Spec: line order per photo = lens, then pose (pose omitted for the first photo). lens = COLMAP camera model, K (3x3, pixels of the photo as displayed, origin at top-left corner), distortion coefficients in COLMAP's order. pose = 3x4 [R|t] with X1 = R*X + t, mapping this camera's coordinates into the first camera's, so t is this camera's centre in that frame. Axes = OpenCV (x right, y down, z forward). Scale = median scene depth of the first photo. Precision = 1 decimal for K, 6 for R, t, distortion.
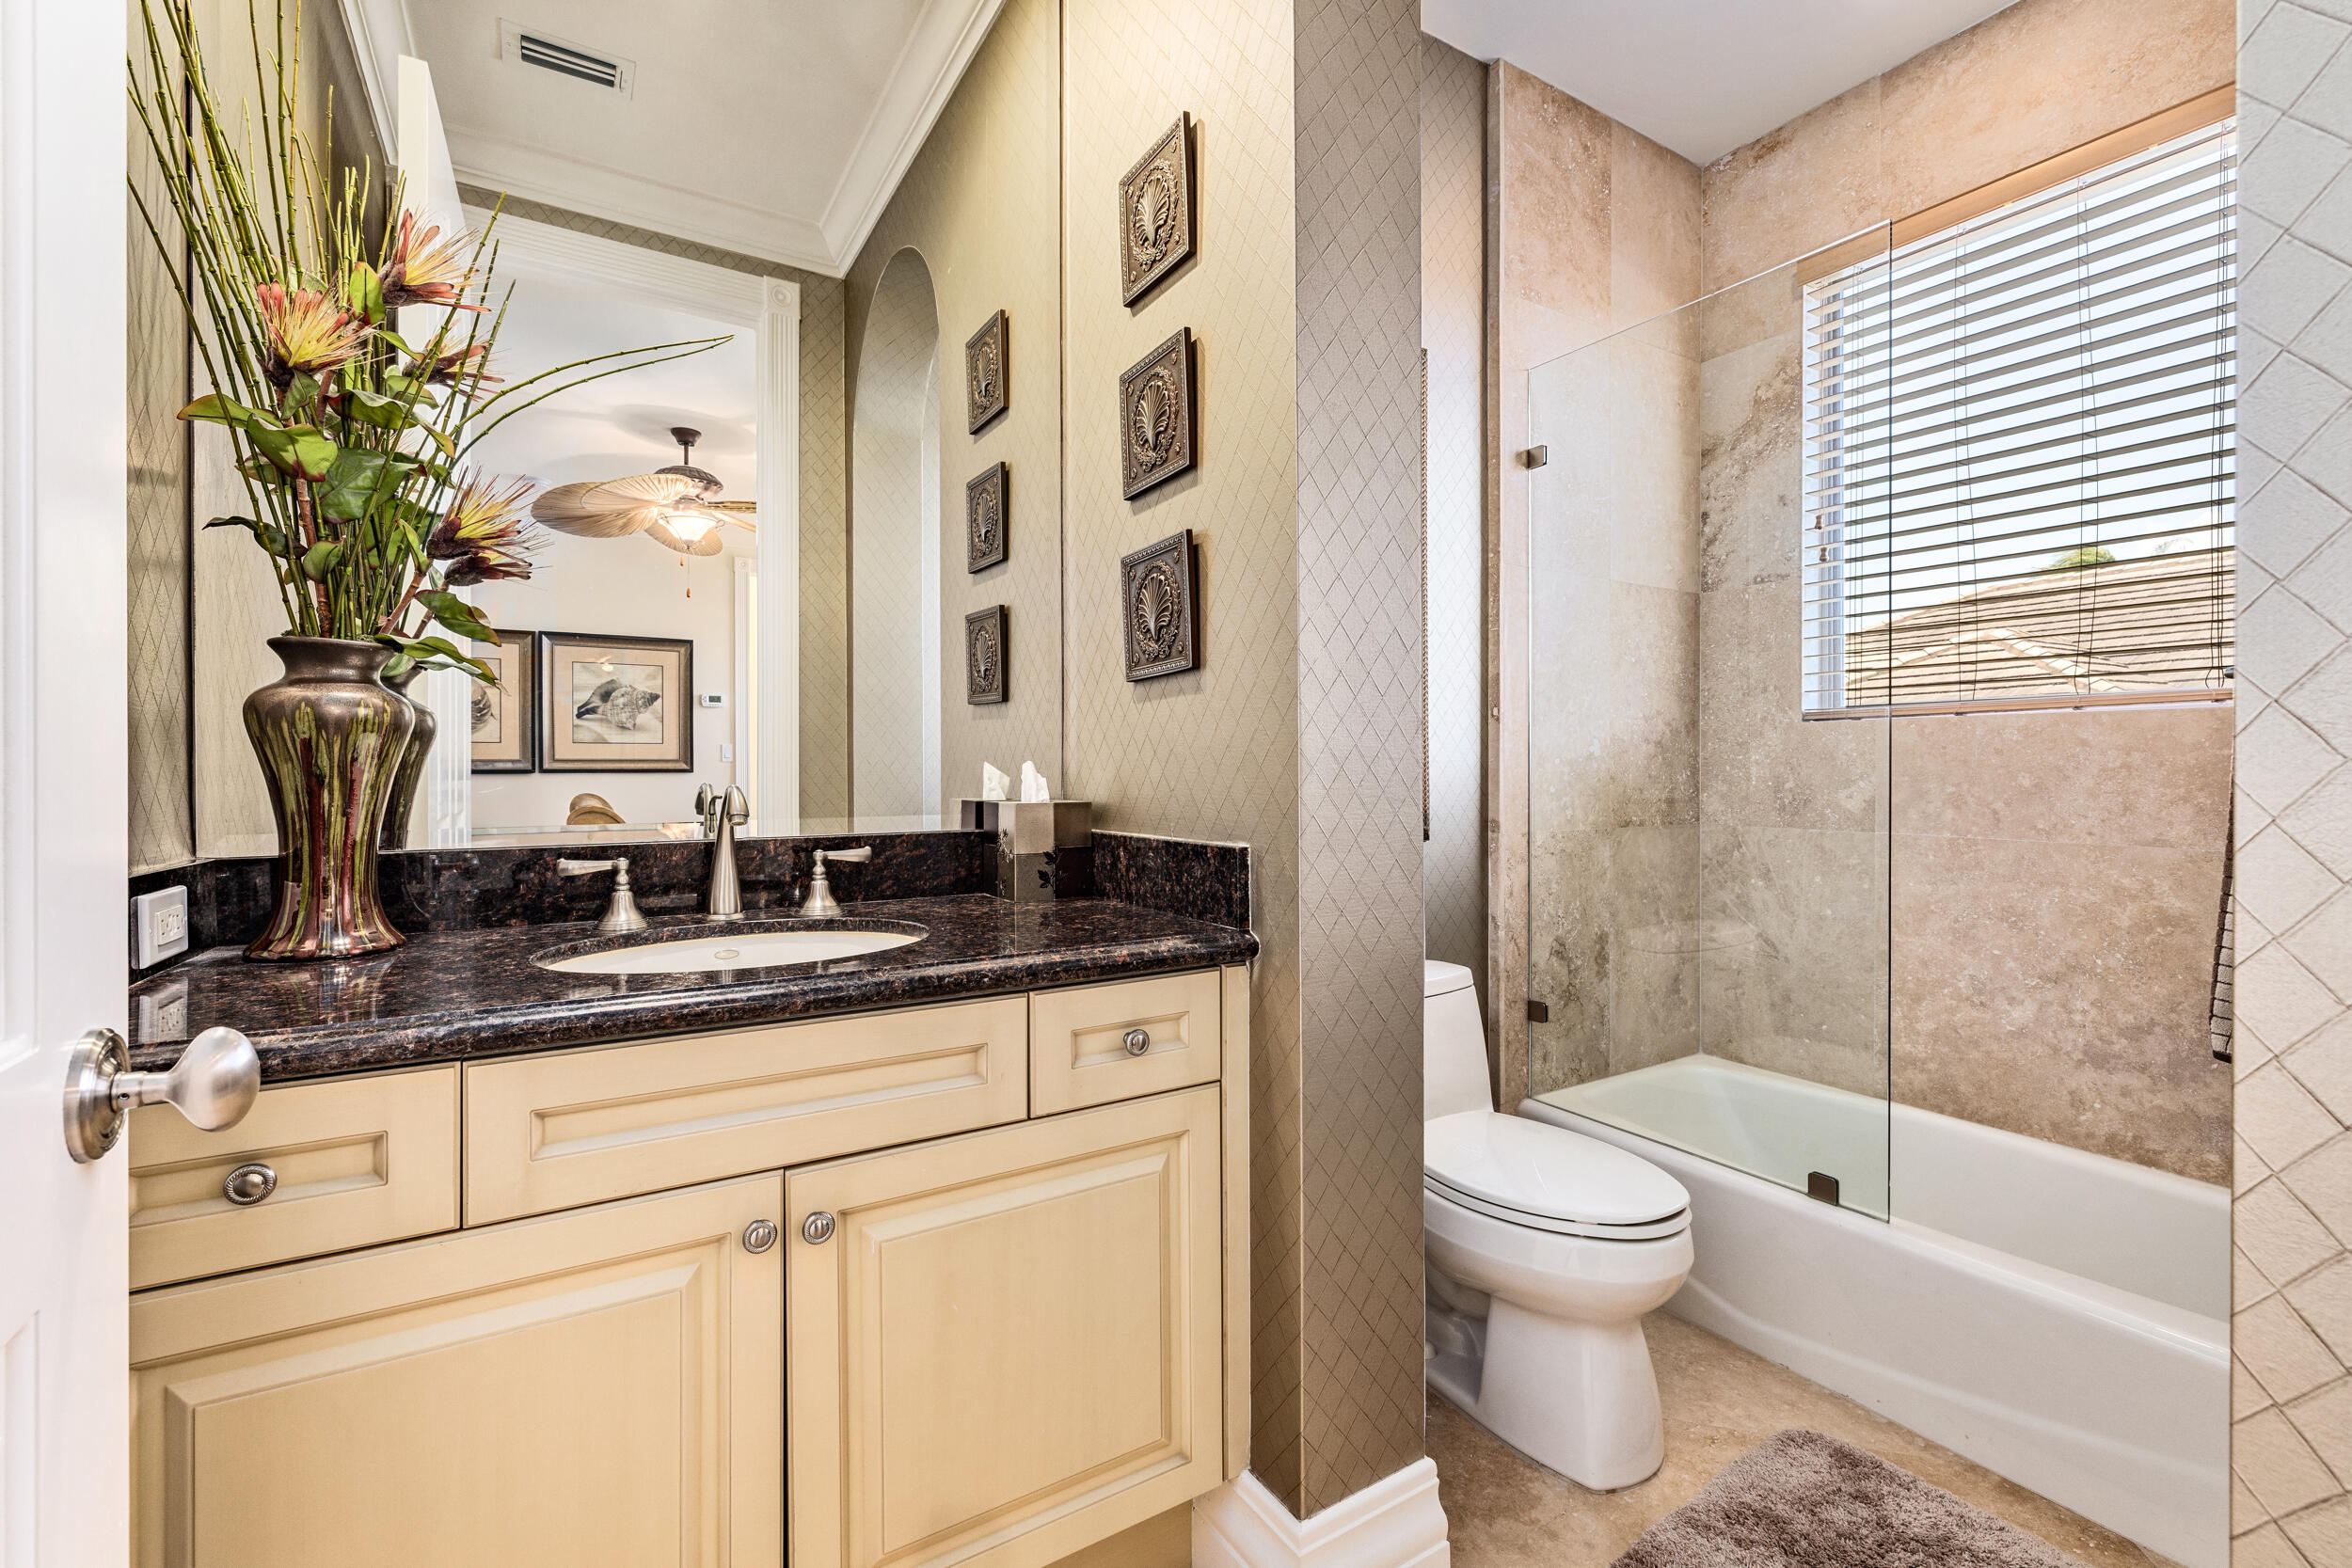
lens RADIAL K [[965.3, 0, 1176.0], [0, 965.3, 784.0], [0, 0, 1]] dist [0.000581, -0.000001]
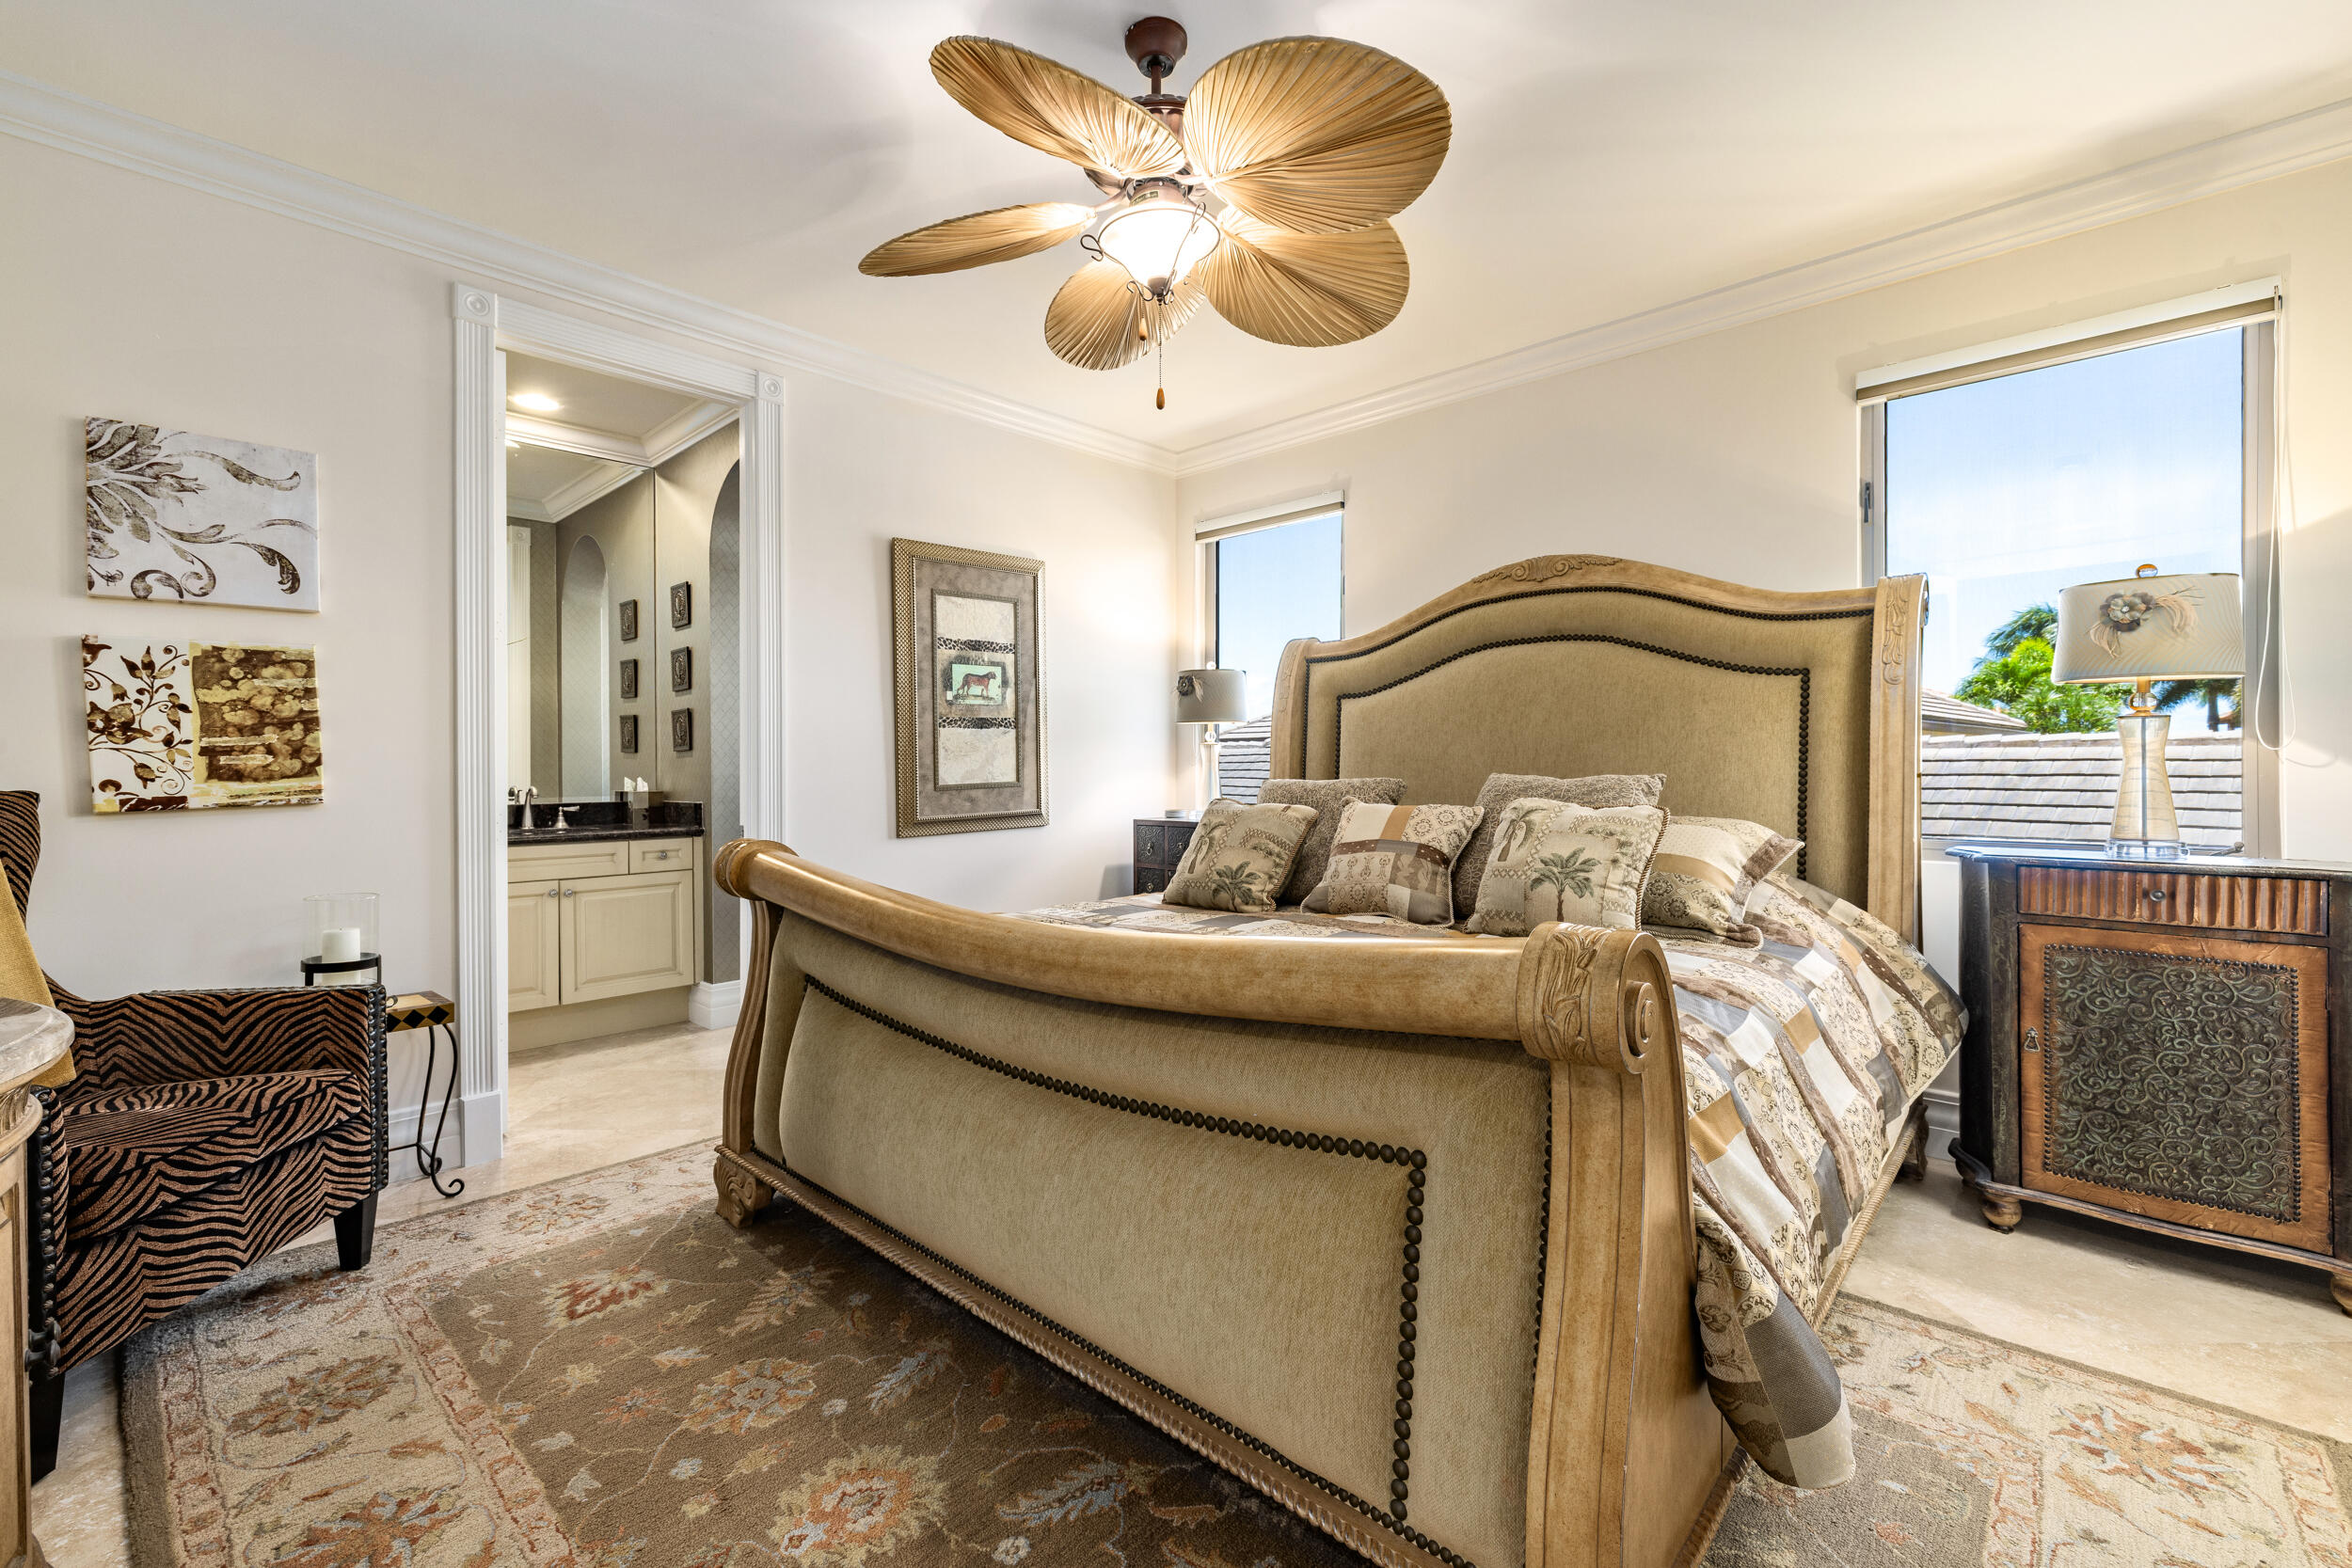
lens RADIAL K [[965.3, 0, 1176.0], [0, 965.3, 784.0], [0, 0, 1]] dist [0.000581, -0.000001]
pose [[0.964463, -0.004212, 0.264183, 0.747930], [0.003454, 0.999988, 0.003333, -0.009264], [-0.264194, -0.002302, 0.964467, -2.621817]]
